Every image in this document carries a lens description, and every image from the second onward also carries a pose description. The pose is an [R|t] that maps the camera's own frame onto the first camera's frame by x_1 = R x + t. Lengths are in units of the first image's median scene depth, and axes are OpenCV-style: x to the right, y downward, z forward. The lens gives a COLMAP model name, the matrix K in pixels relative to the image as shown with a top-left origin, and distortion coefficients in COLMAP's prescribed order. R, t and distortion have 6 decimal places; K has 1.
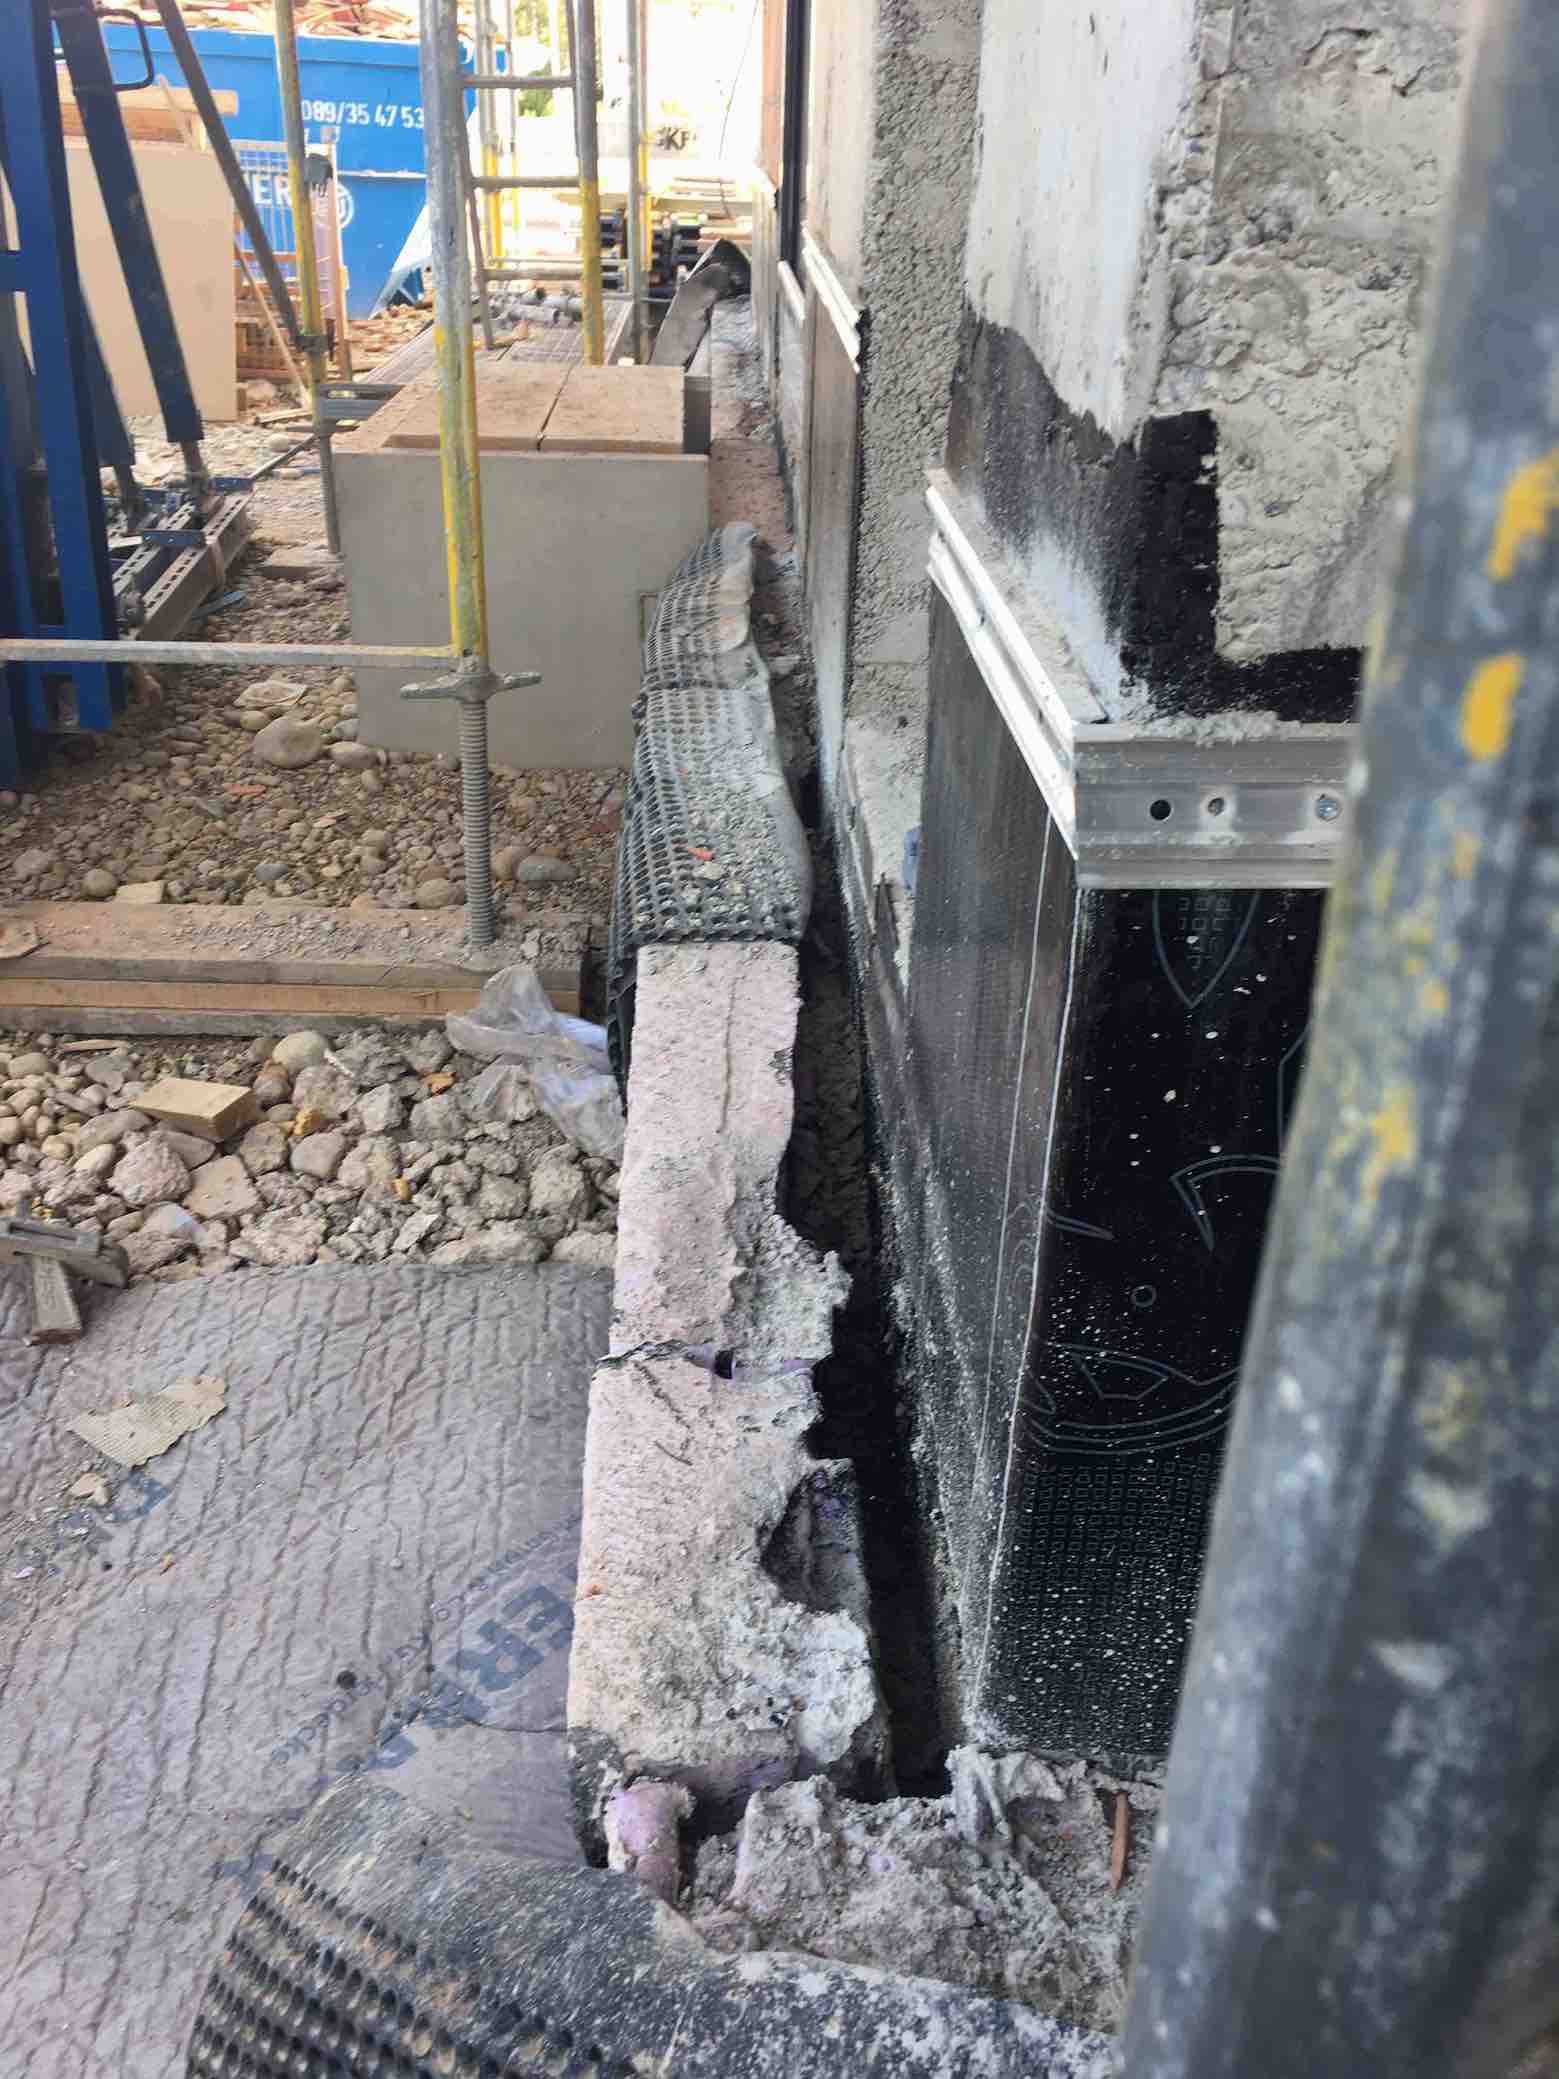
lens RADIAL K [[1741.2, 0, 779.5], [0, 1741.2, 1039.5], [0, 0, 1]] dist [0.061575, -0.072885]
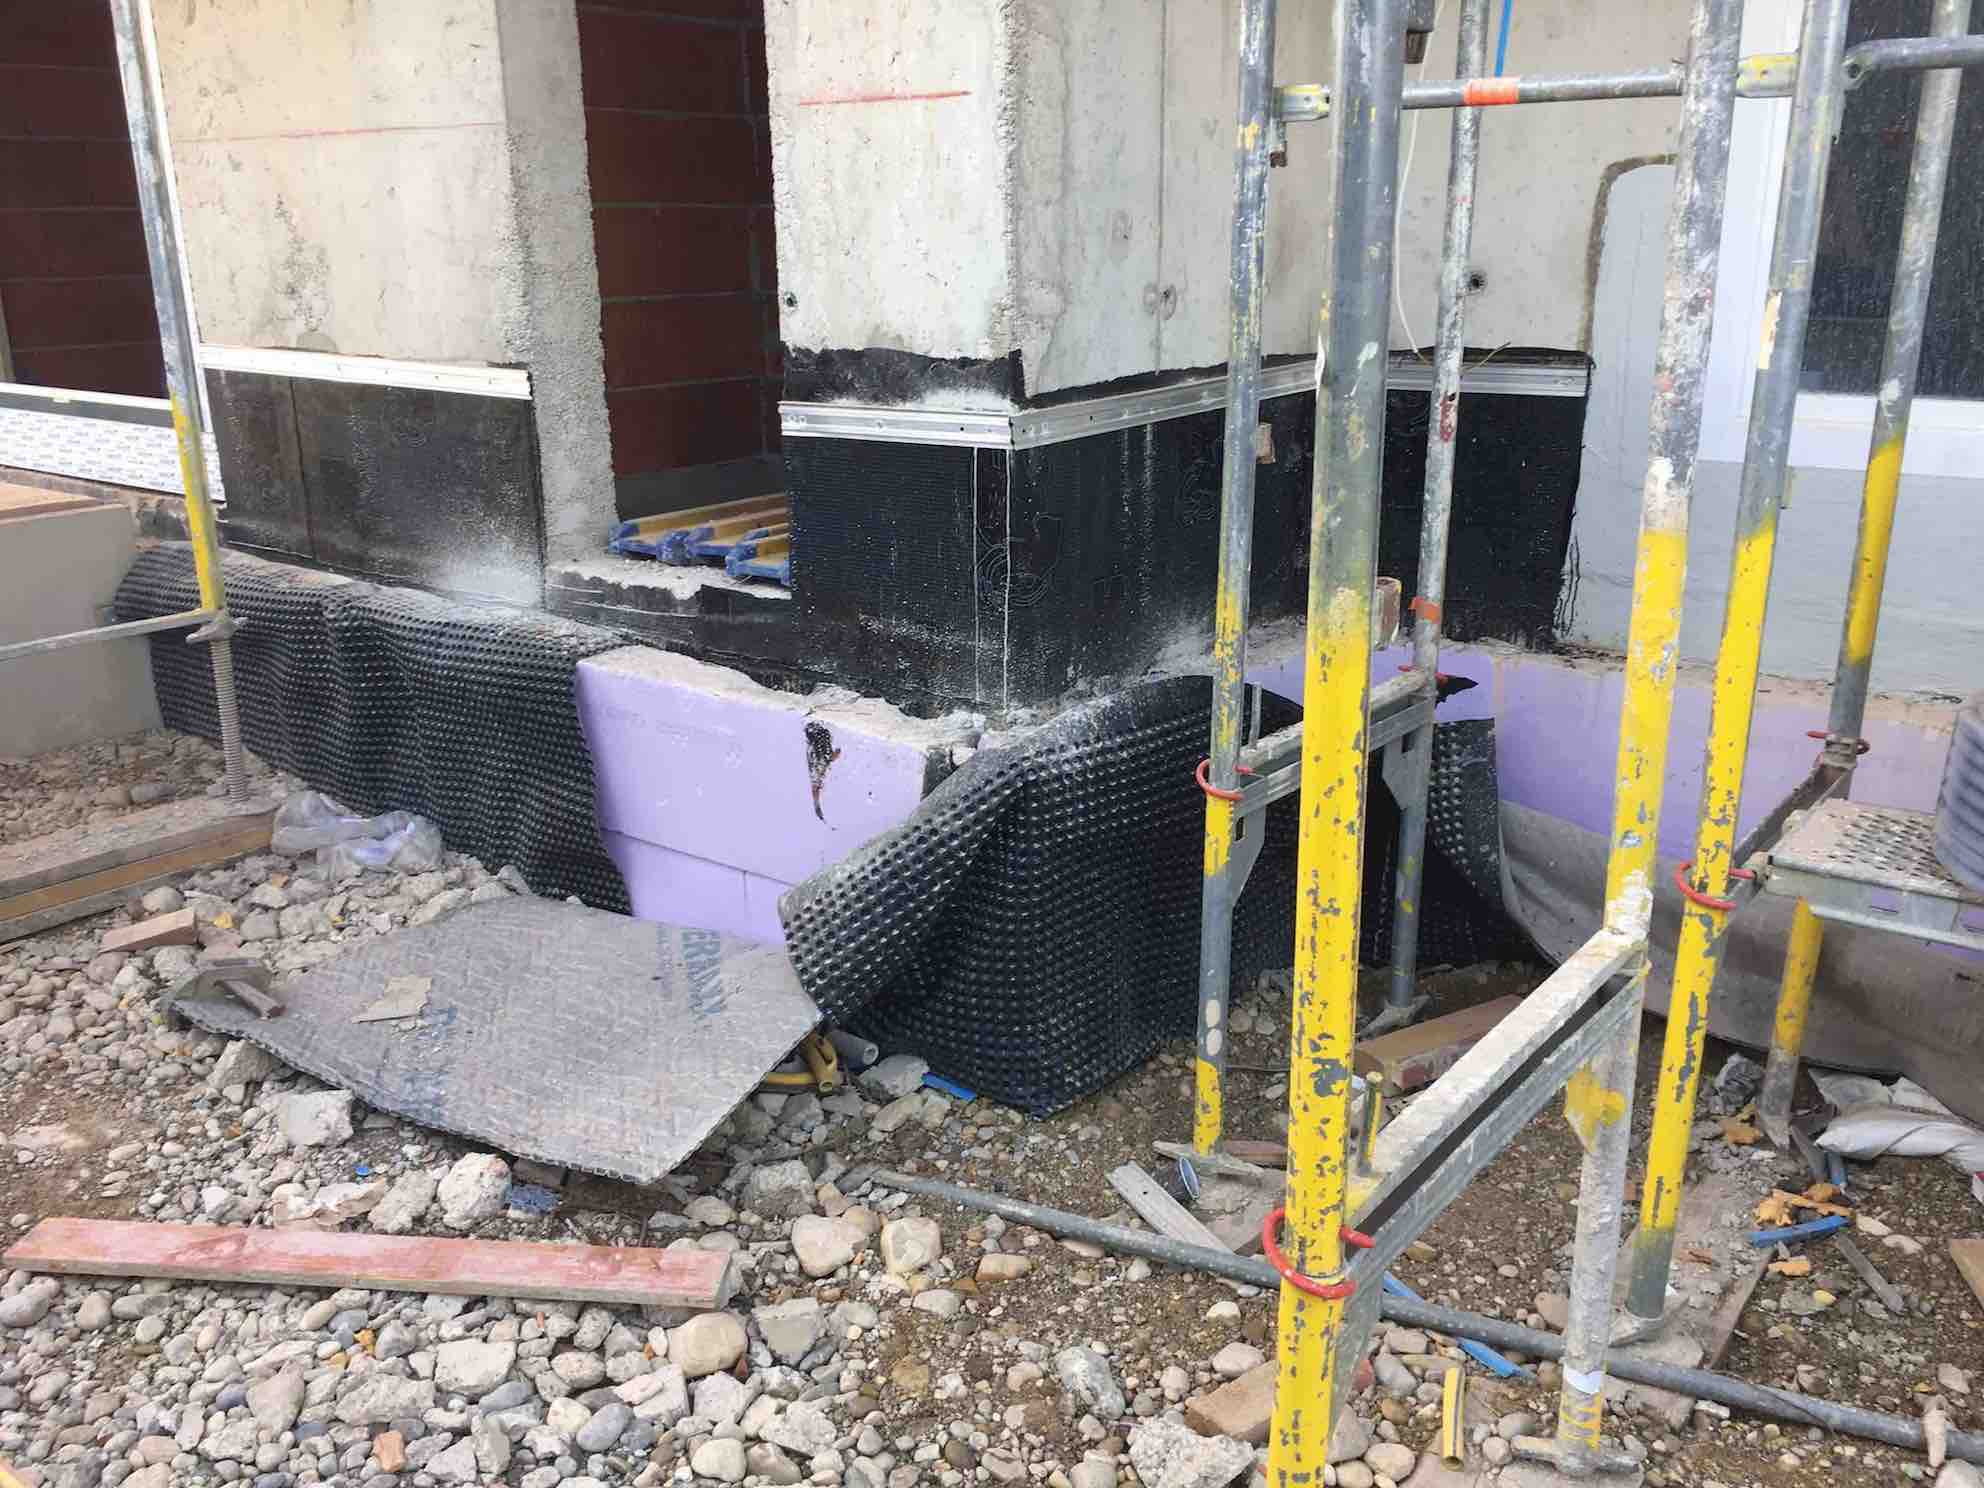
lens RADIAL K [[1661.7, 0, 992.0], [0, 1661.7, 744.0], [0, 0, 1]] dist [0.061575, -0.072885]
pose [[0.626466, -0.252471, 0.737427, -0.976875], [0.383731, 0.923392, -0.009852, 0.191194], [-0.678447, 0.289146, 0.675355, -0.500397]]
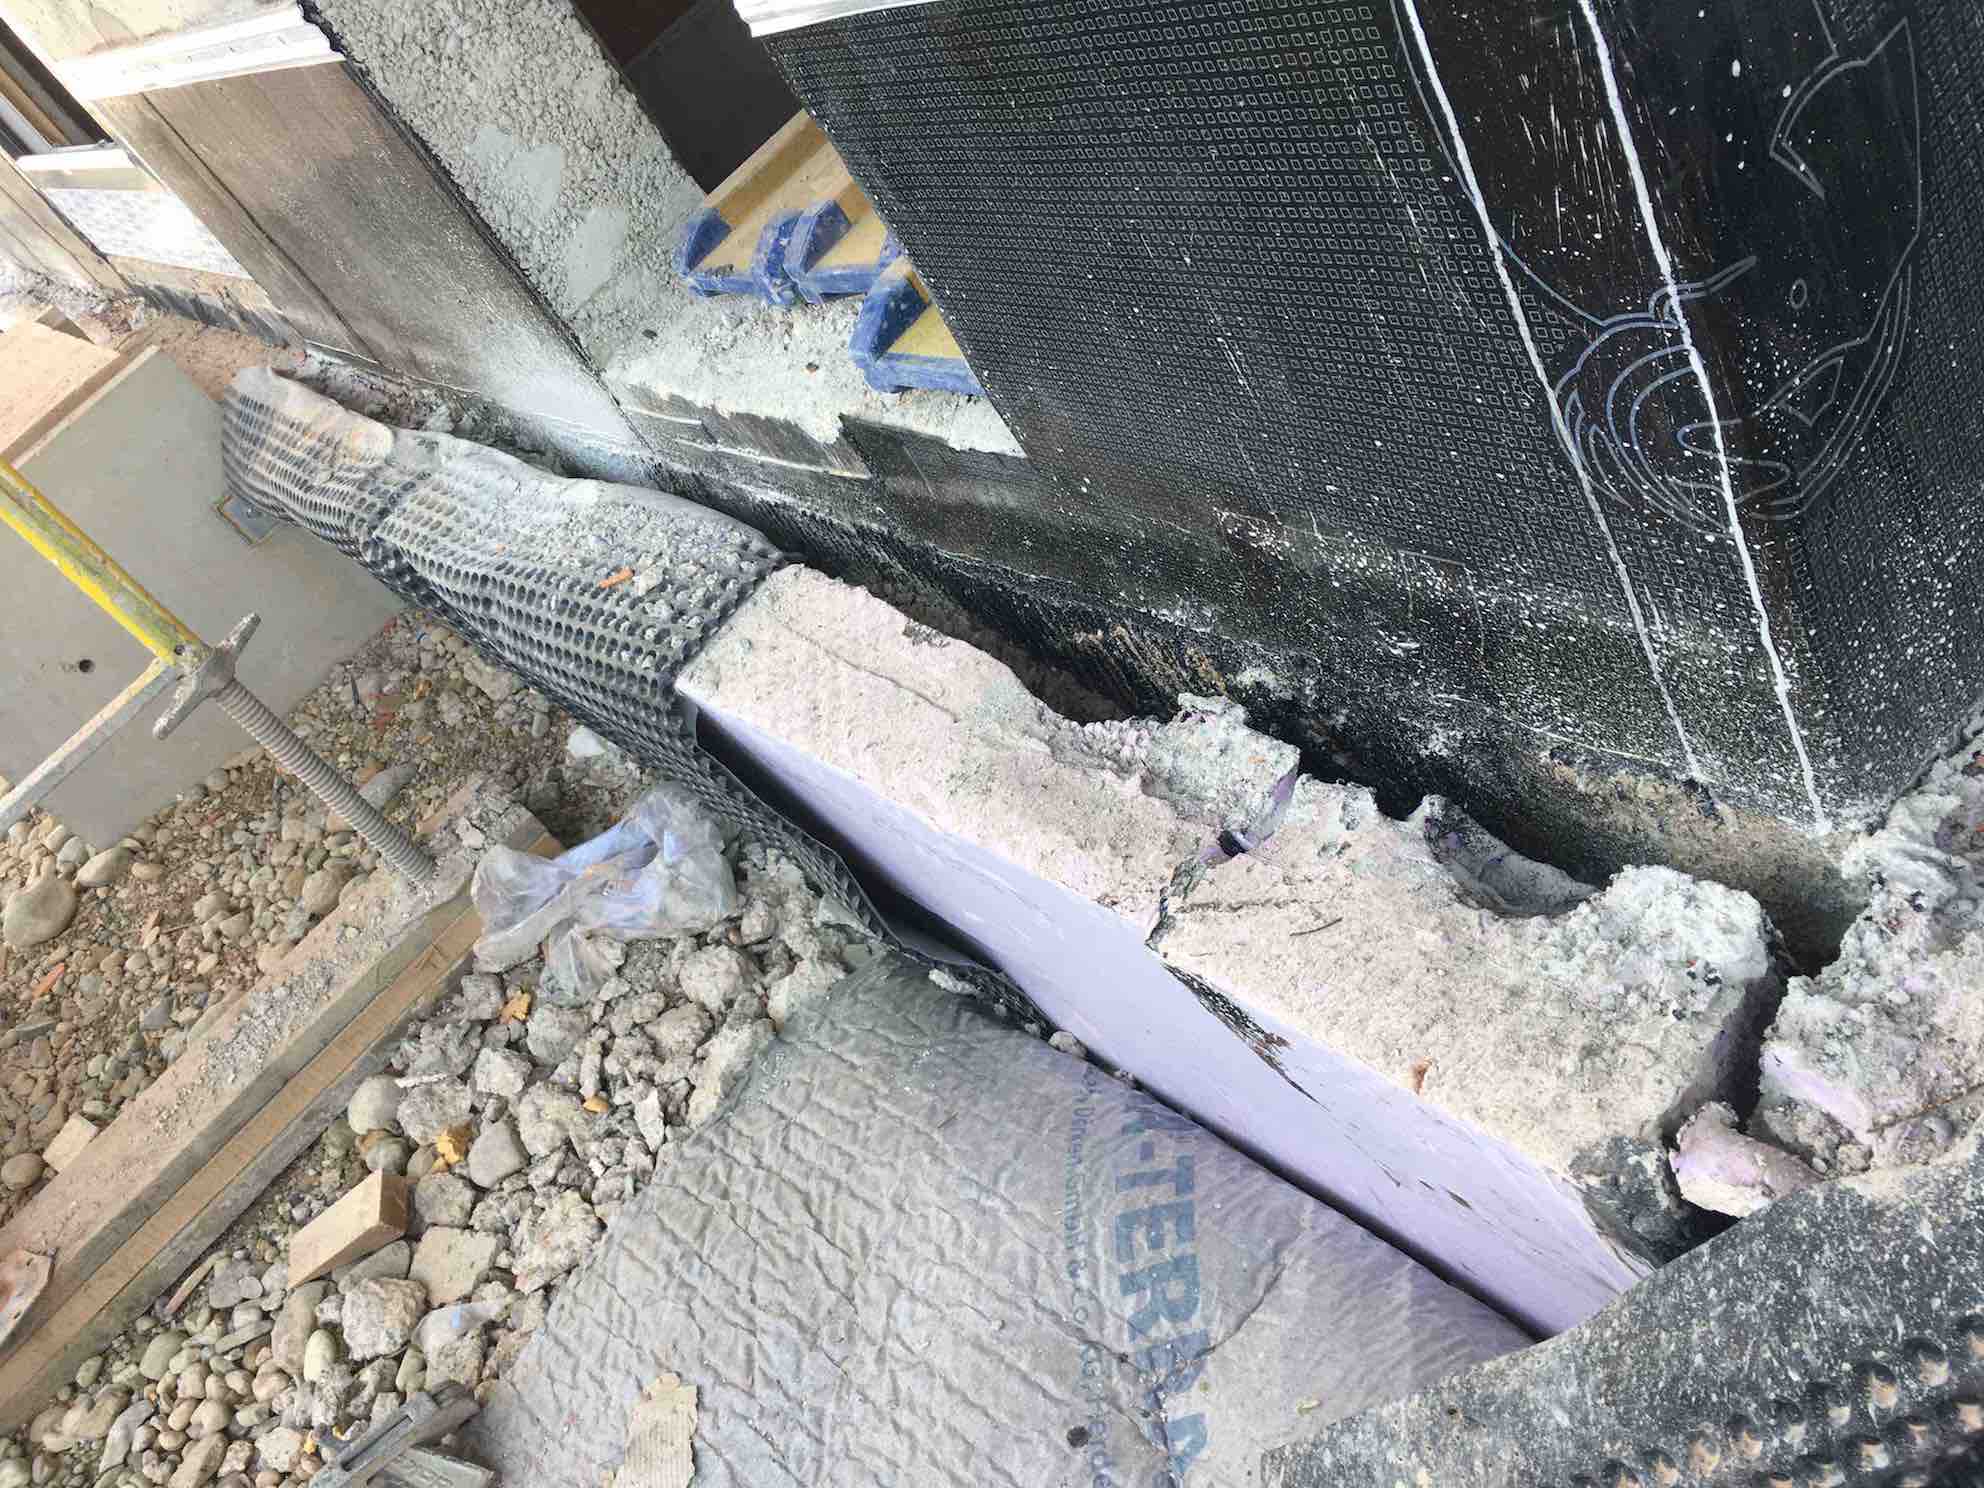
lens RADIAL K [[1660.9, 0, 992.0], [0, 1660.9, 744.0], [0, 0, 1]] dist [0.064884, -0.093234]
pose [[0.657163, -0.721721, 0.217382, -0.141356], [0.705174, 0.690546, 0.160856, -0.041957], [-0.266205, 0.047583, 0.962741, 0.101659]]
